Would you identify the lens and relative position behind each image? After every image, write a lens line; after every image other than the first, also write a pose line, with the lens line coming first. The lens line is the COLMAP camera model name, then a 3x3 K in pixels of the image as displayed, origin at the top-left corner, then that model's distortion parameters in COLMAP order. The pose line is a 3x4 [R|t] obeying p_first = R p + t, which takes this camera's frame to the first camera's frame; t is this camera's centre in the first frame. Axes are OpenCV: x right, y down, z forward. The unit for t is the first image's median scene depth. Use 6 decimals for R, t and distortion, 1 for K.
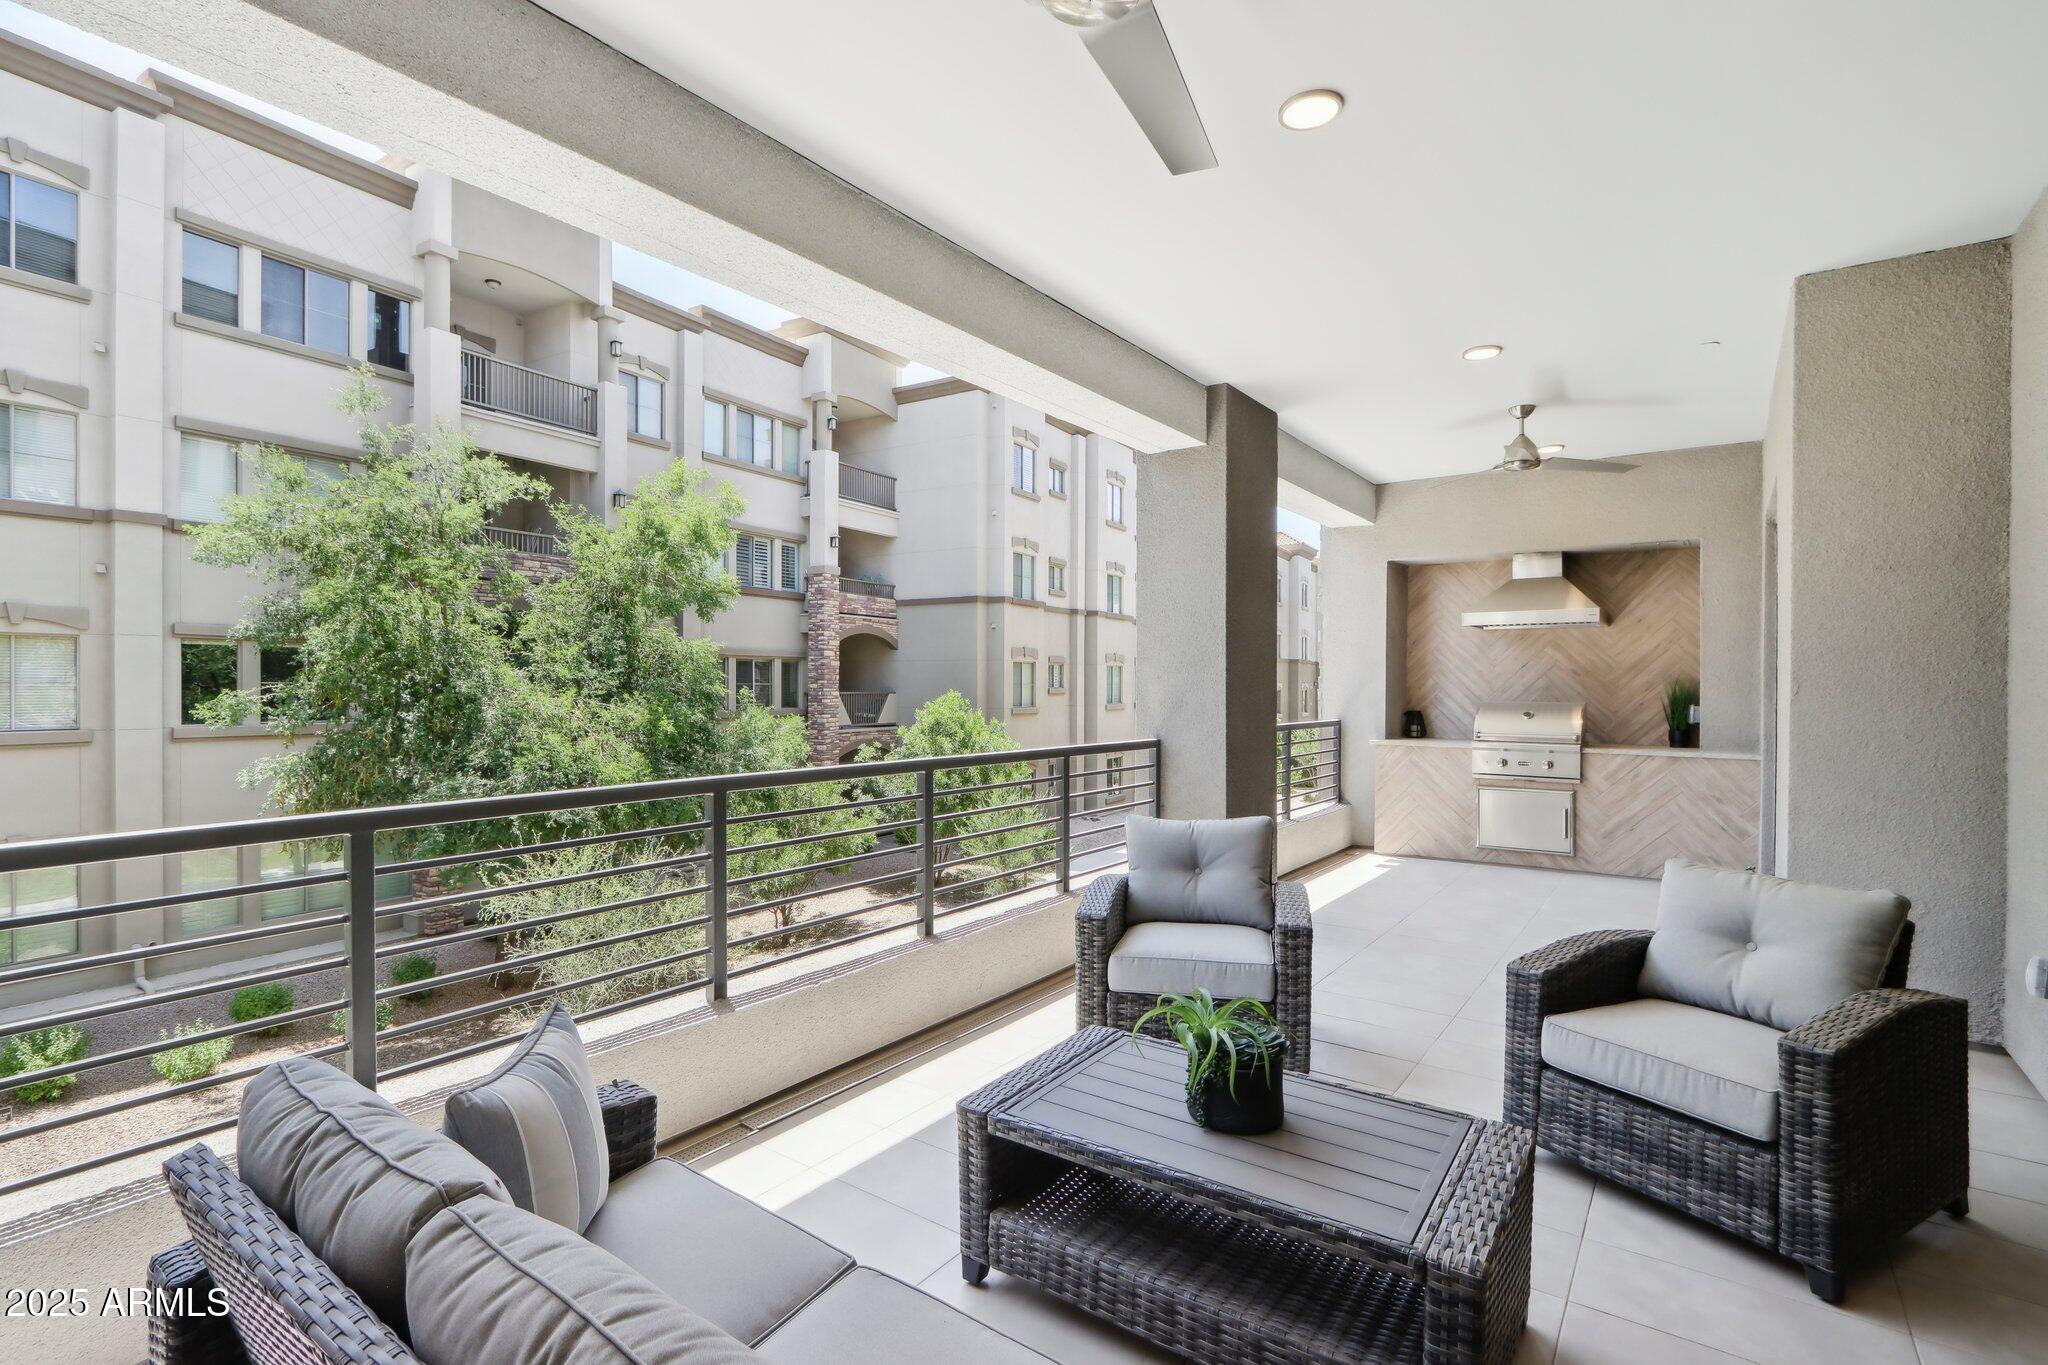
lens RADIAL K [[947.1, 0, 1001.8], [0, 947.1, 683.3], [0, 0, 1]] dist [-0.001041, 0.000475]
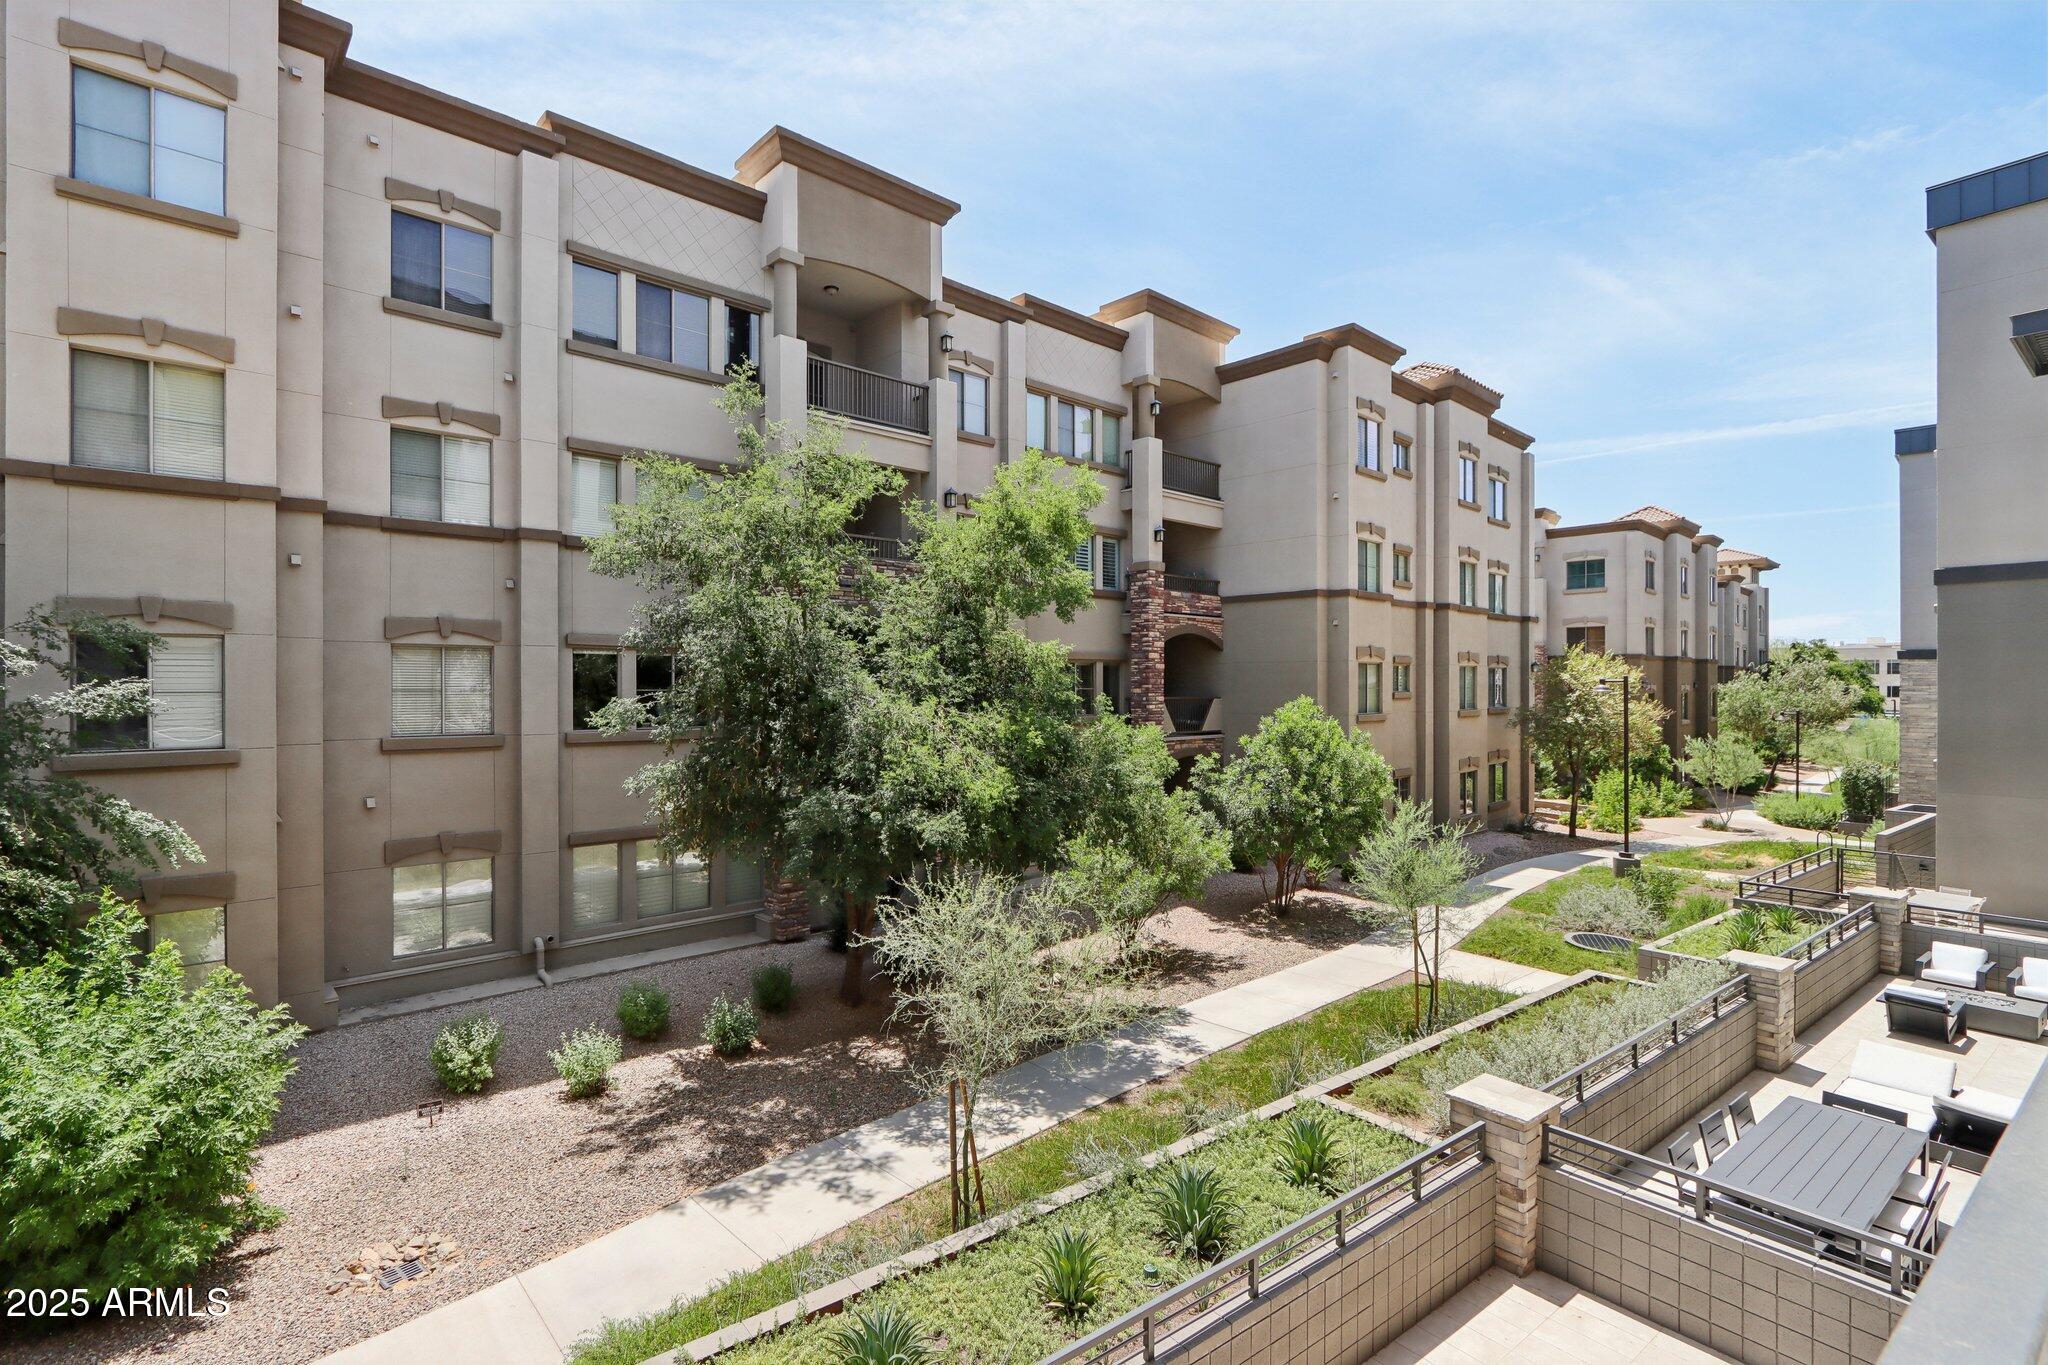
lens RADIAL K [[956.3, 0, 1024.0], [0, 956.3, 682.5], [0, 0, 1]] dist [0.001063, 0.000360]
pose [[0.965605, -0.004586, -0.259973, -0.101178], [0.003612, 0.999985, -0.004227, -0.002850], [0.259988, 0.003143, 0.965607, 0.098319]]
